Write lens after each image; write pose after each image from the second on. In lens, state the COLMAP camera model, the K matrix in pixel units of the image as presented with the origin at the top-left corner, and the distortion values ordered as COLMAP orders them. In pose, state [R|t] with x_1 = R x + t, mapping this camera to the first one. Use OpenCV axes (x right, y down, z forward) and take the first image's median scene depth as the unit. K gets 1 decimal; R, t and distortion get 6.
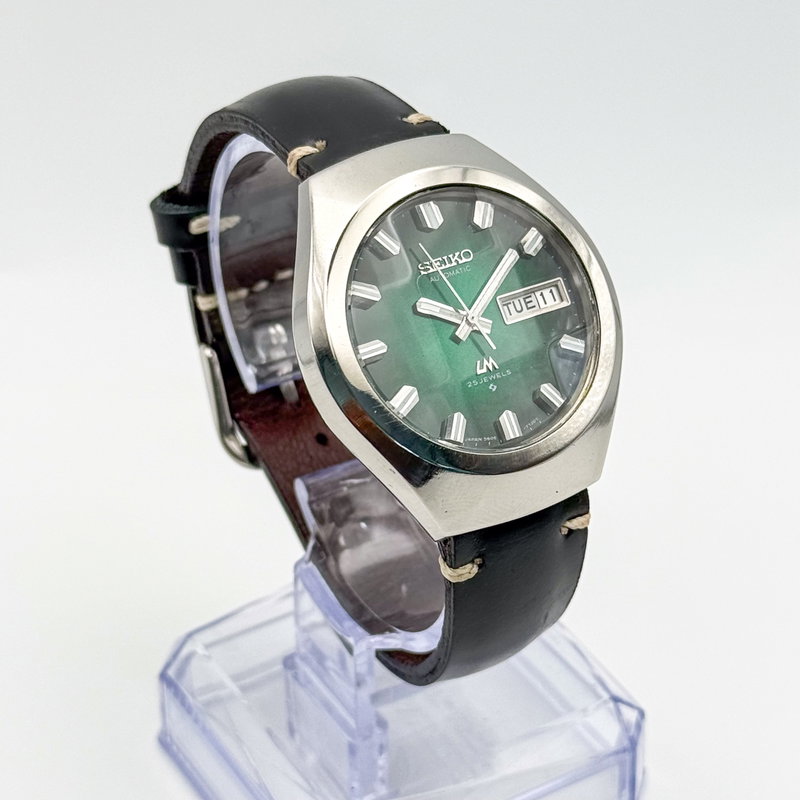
lens RADIAL K [[2467.5, 0, 400.0], [0, 2467.5, 400.0], [0, 0, 1]] dist [0.247763, -0.371108]
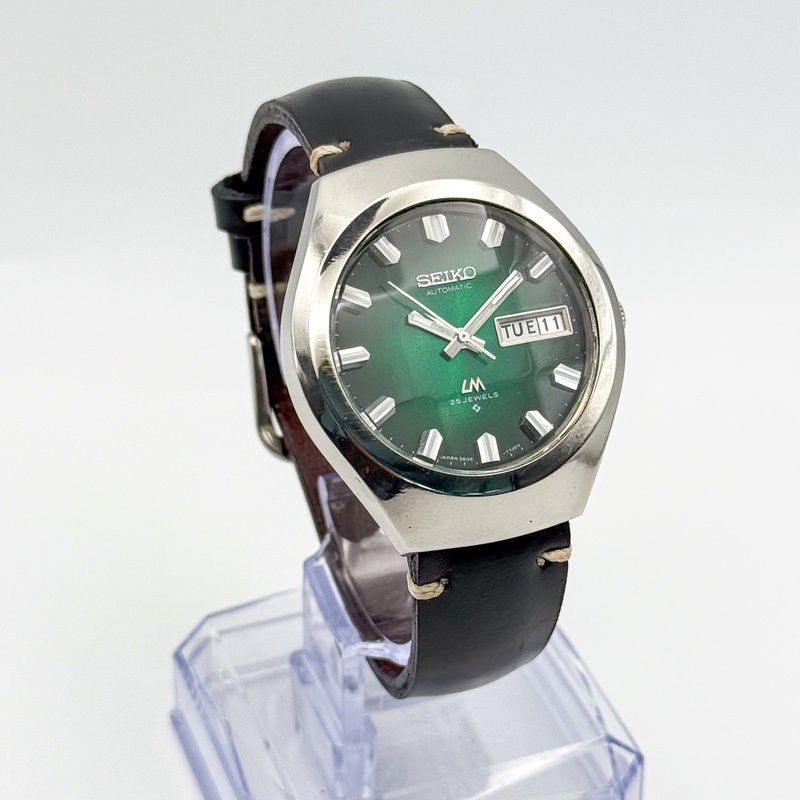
lens RADIAL K [[2467.5, 0, 400.0], [0, 2467.5, 400.0], [0, 0, 1]] dist [0.247763, -0.371108]
pose [[0.983755, 0.118292, -0.135031, 0.135377], [-0.117955, 0.992963, 0.010519, -0.014612], [0.135325, 0.005580, 0.990786, 0.017651]]
